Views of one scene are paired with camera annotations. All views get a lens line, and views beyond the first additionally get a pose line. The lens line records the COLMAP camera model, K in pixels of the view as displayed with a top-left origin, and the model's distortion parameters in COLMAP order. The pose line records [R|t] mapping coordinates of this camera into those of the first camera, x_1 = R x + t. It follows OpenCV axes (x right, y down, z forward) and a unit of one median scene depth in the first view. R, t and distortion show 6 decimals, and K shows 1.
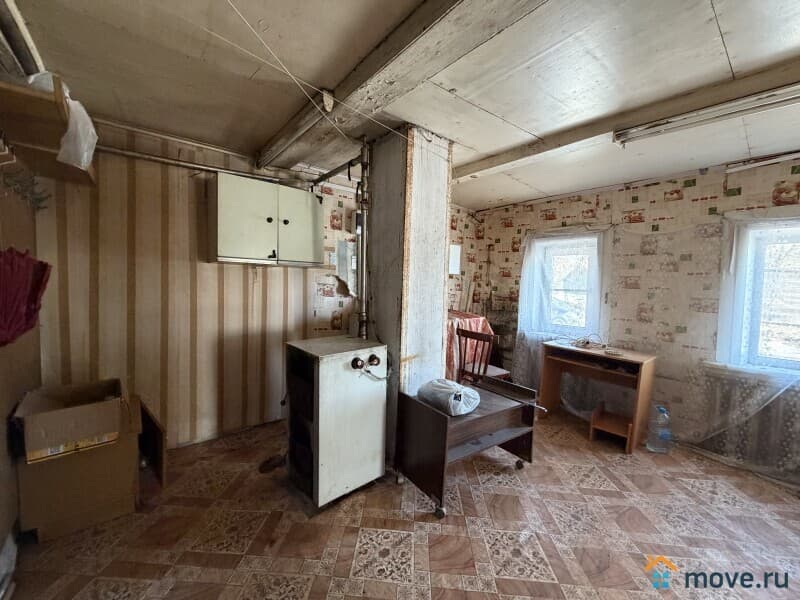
lens RADIAL K [[319.7, 0, 397.2], [0, 319.7, 300.0], [0, 0, 1]] dist [-0.000447, -0.000216]
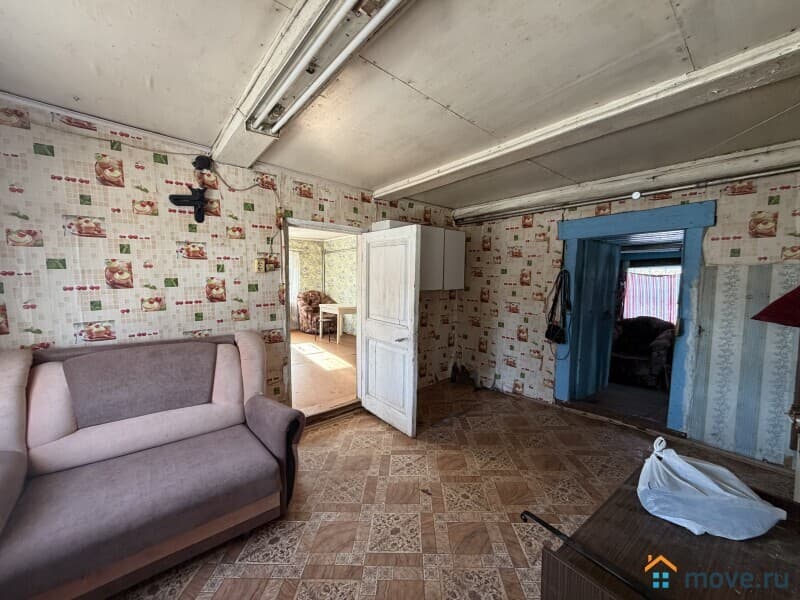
lens RADIAL K [[318.6, 0, 397.9], [0, 318.6, 300.3], [0, 0, 1]] dist [0.000594, -0.000131]
pose [[-0.999240, -0.034925, -0.017333, 0.629476], [-0.036719, 0.992436, 0.117140, -0.074875], [0.013111, 0.117688, -0.992964, 1.341858]]
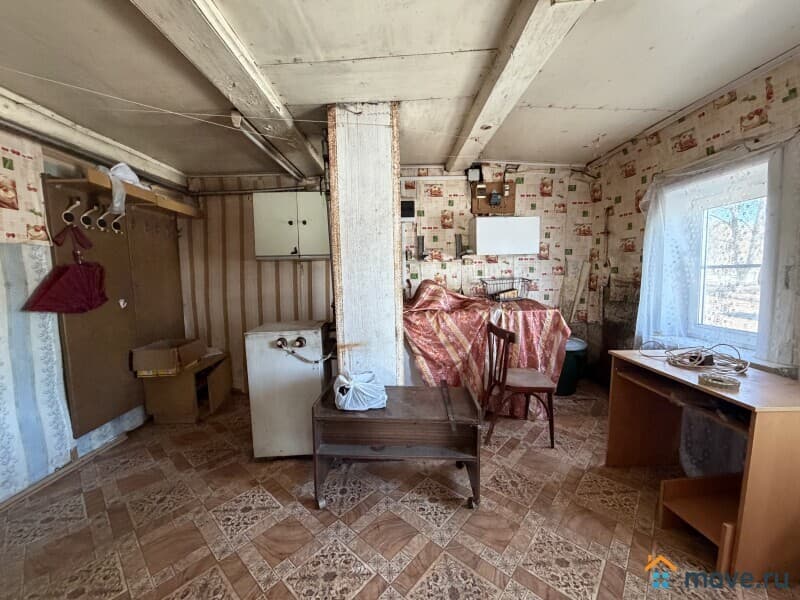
lens RADIAL K [[318.6, 0, 397.9], [0, 318.6, 300.3], [0, 0, 1]] dist [0.000594, -0.000131]
pose [[0.776268, 0.009048, -0.630338, 0.725191], [0.006616, 0.999725, 0.022498, 0.021437], [0.630369, -0.021635, 0.775994, 0.322430]]
